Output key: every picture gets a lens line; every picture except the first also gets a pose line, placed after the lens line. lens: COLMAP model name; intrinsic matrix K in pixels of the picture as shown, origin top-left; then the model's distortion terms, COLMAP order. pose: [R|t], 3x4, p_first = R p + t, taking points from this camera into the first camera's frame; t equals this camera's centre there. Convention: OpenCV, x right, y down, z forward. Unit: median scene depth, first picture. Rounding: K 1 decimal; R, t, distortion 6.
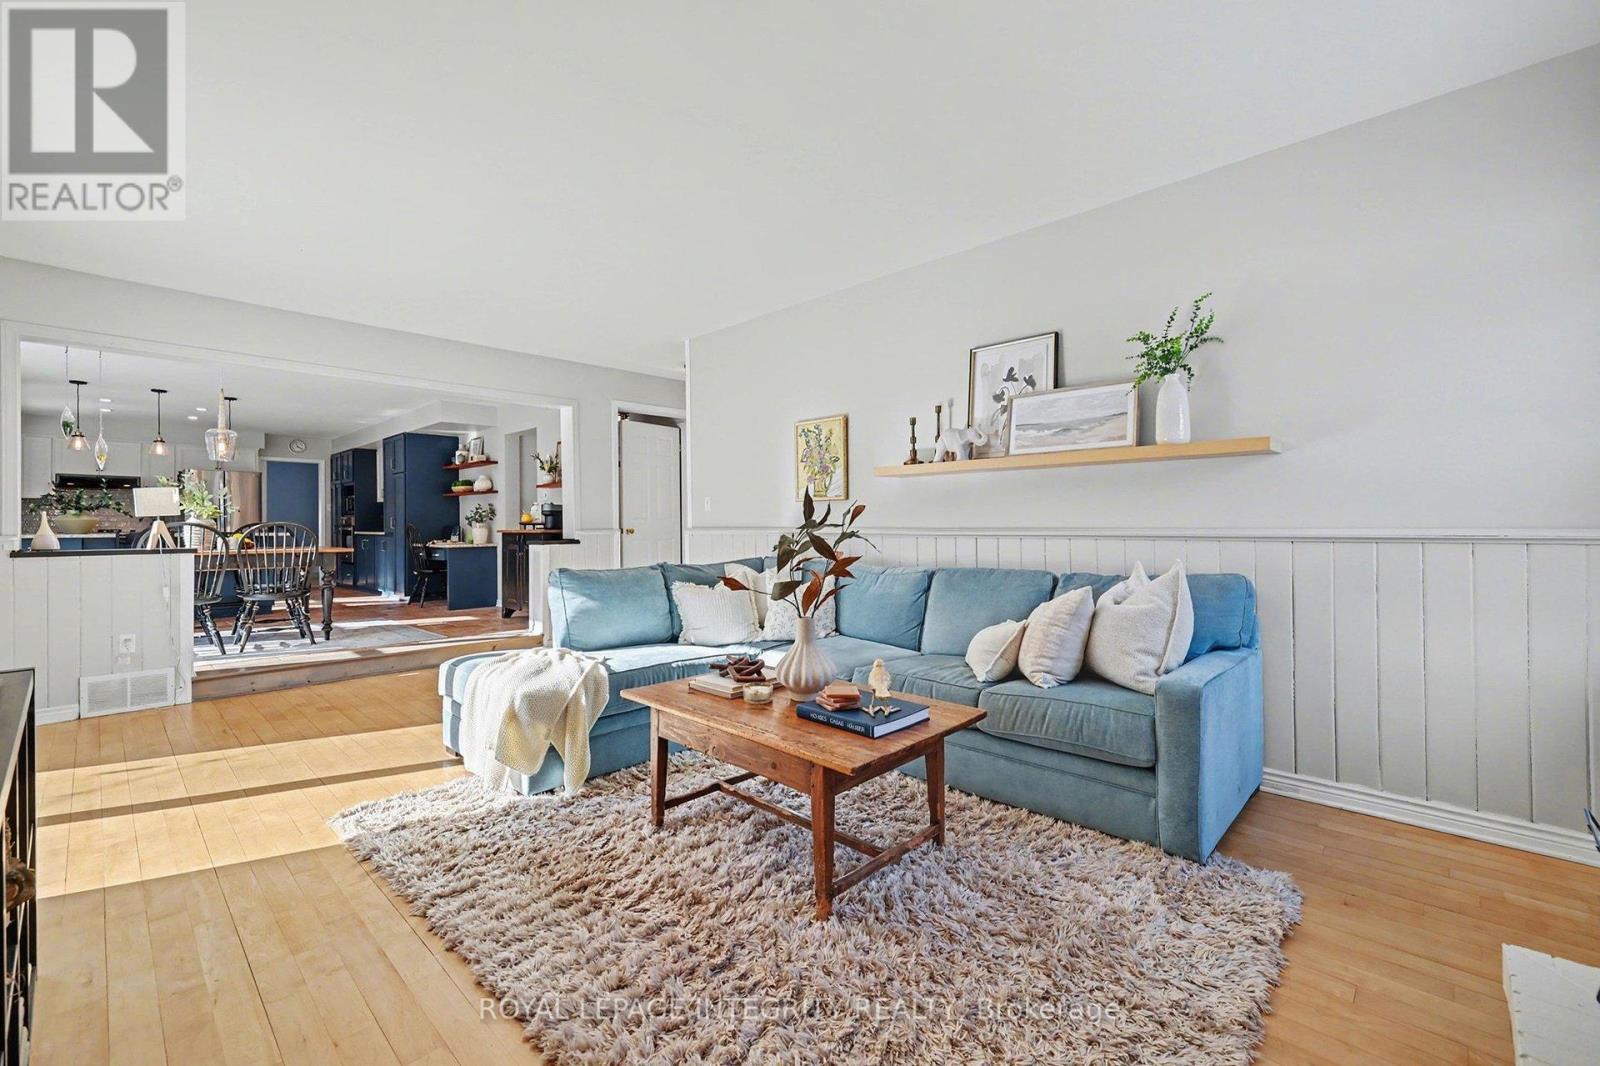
lens RADIAL K [[669.3, 0, 801.6], [0, 669.3, 524.5], [0, 0, 1]] dist [-0.000374, -0.000162]
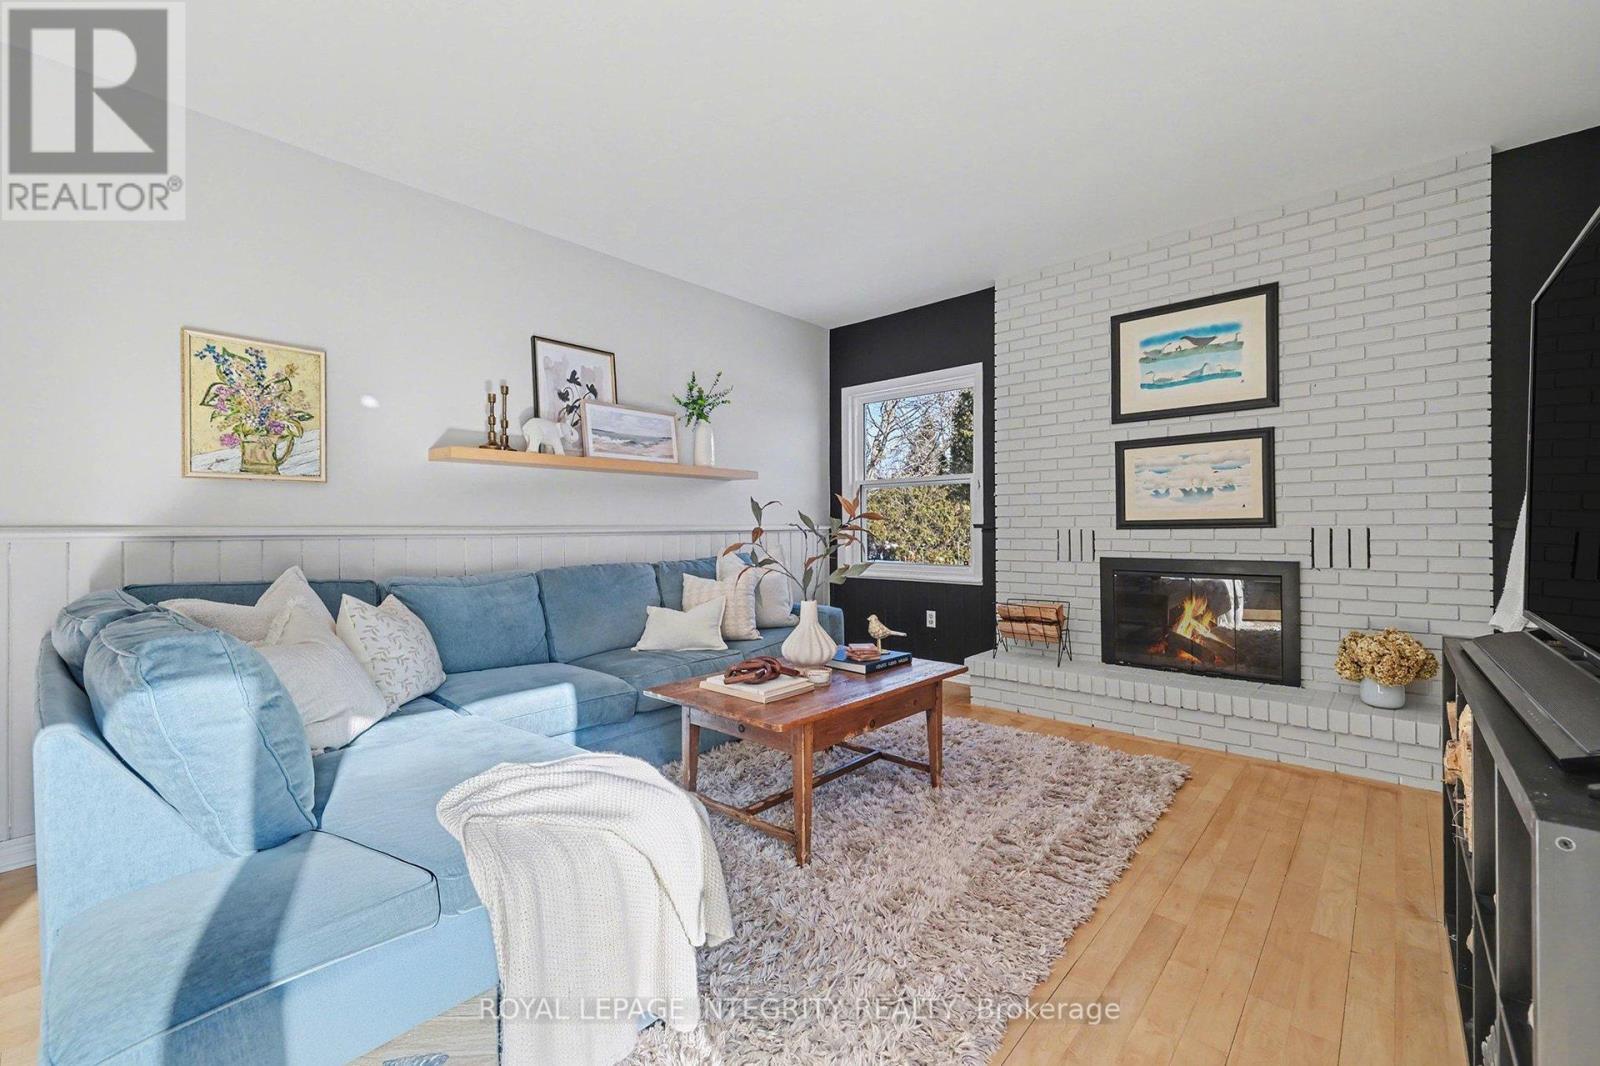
lens RADIAL K [[669.3, 0, 801.6], [0, 669.3, 524.5], [0, 0, 1]] dist [-0.000374, -0.000162]
pose [[-0.025002, 0.007653, 0.999658, -0.735083], [-0.003617, 0.999963, -0.007746, 0.010730], [-0.999681, -0.003809, -0.024974, 0.677231]]
